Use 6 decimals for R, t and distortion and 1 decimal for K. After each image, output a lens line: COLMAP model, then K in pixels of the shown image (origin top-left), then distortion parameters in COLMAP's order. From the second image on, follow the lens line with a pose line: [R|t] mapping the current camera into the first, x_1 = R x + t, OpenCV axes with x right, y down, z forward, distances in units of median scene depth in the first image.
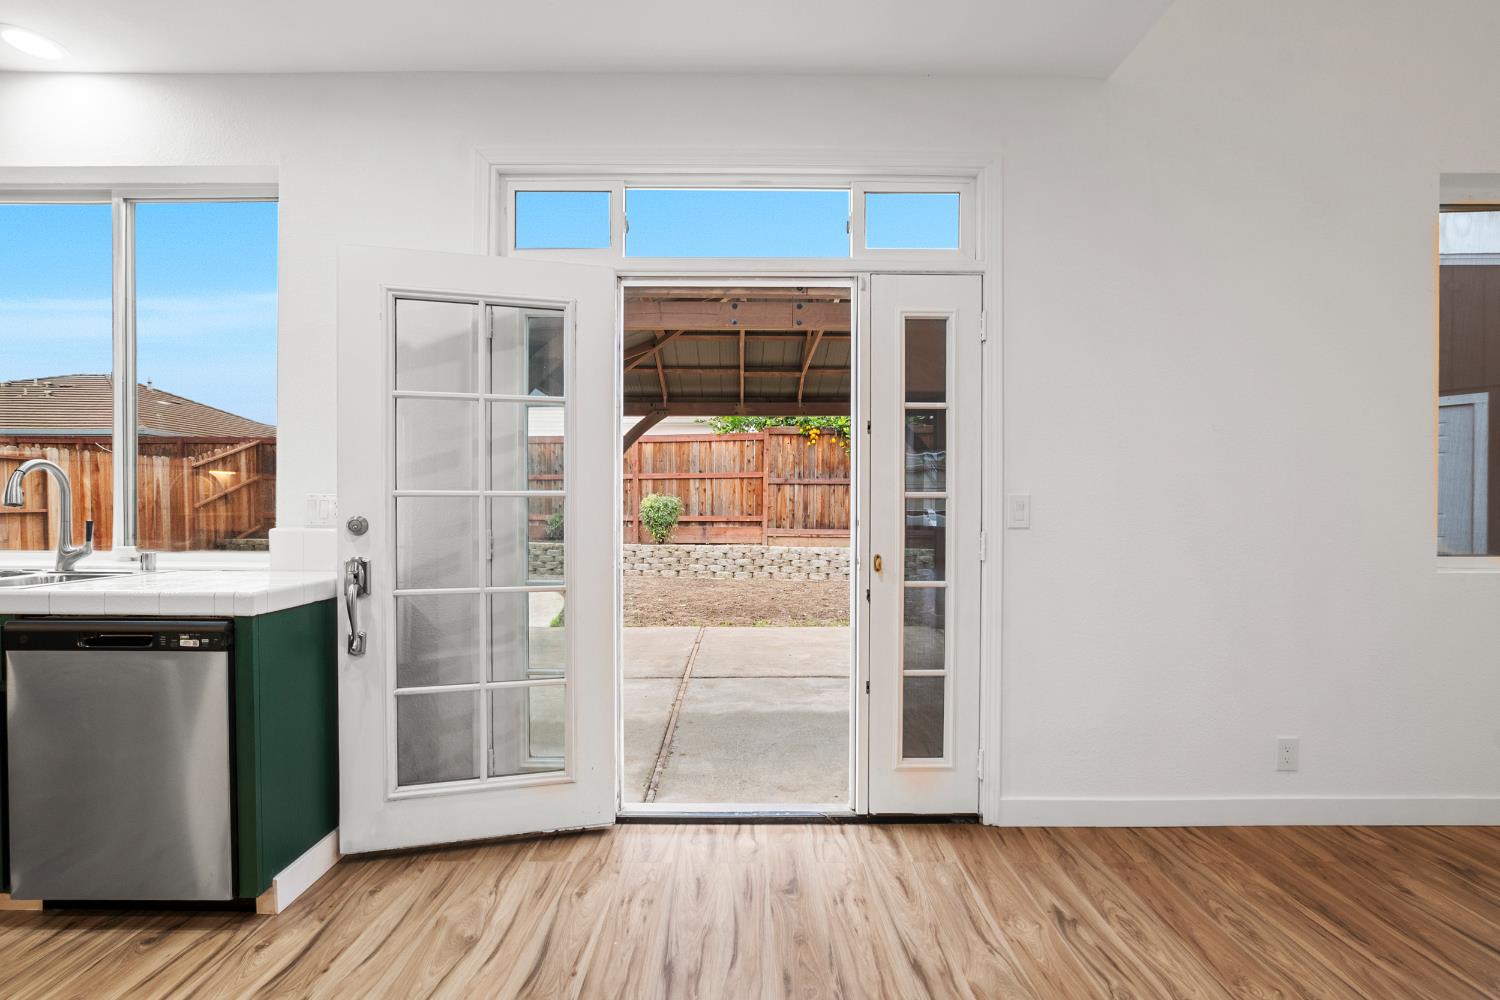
lens RADIAL K [[667.1, 0, 747.3], [0, 667.1, 508.4], [0, 0, 1]] dist [-0.020381, 0.004749]
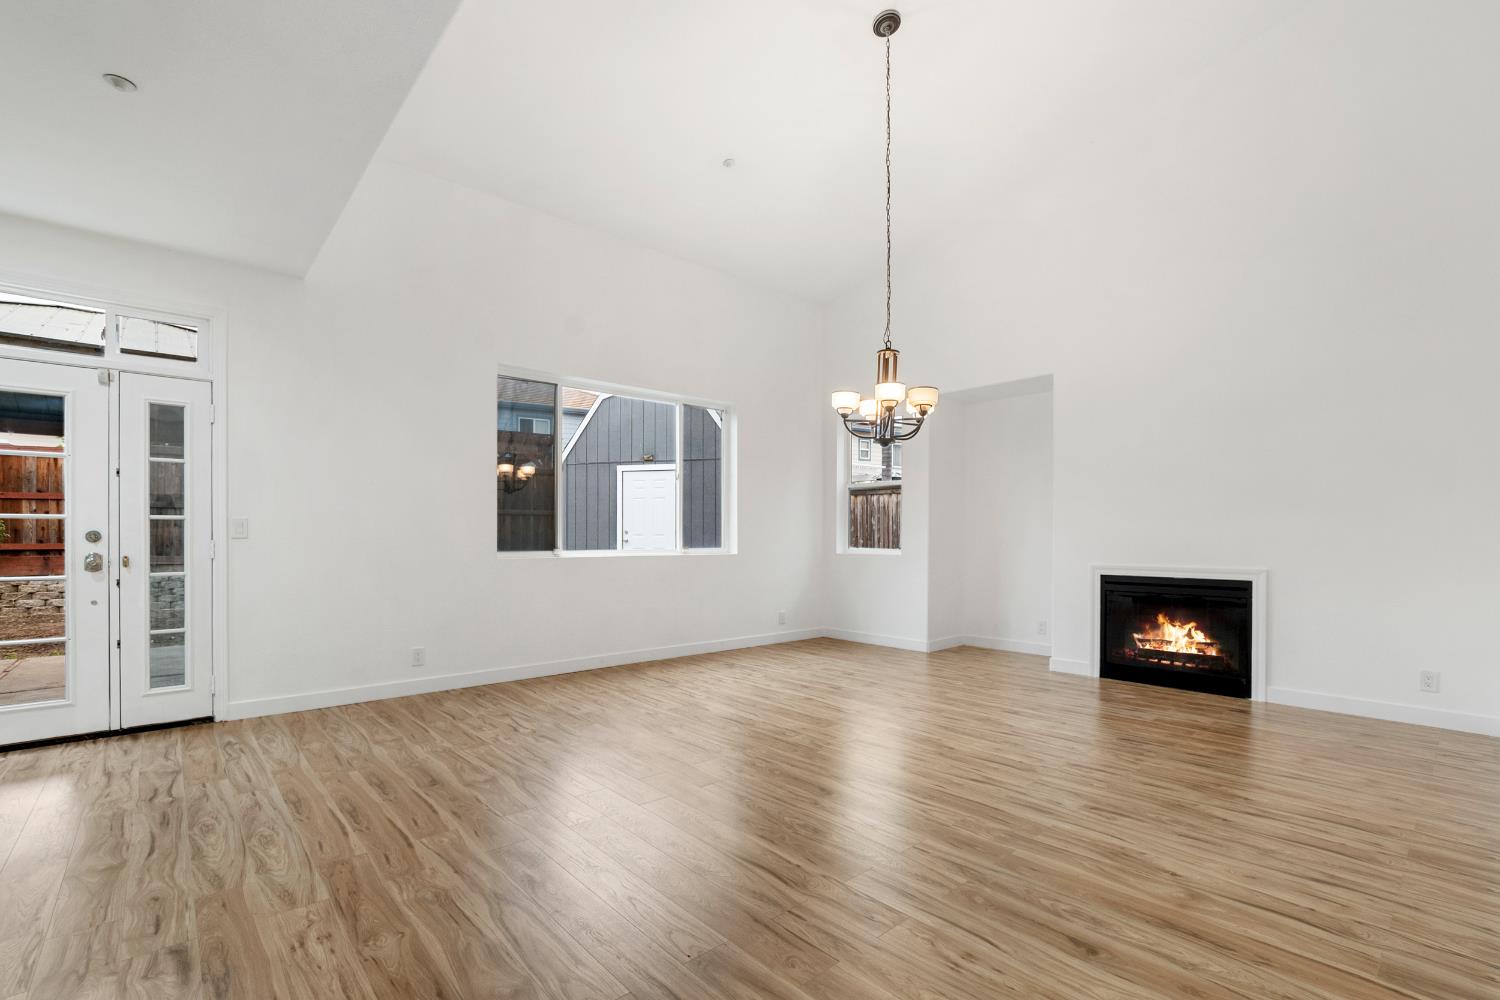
lens RADIAL K [[667.1, 0, 739.7], [0, 667.1, 534.4], [0, 0, 1]] dist [-0.020381, 0.004749]
pose [[0.753912, -0.000944, 0.656975, 0.261979], [0.004142, 0.999986, -0.003315, 0.031381], [-0.656963, 0.005220, 0.753905, -1.041072]]
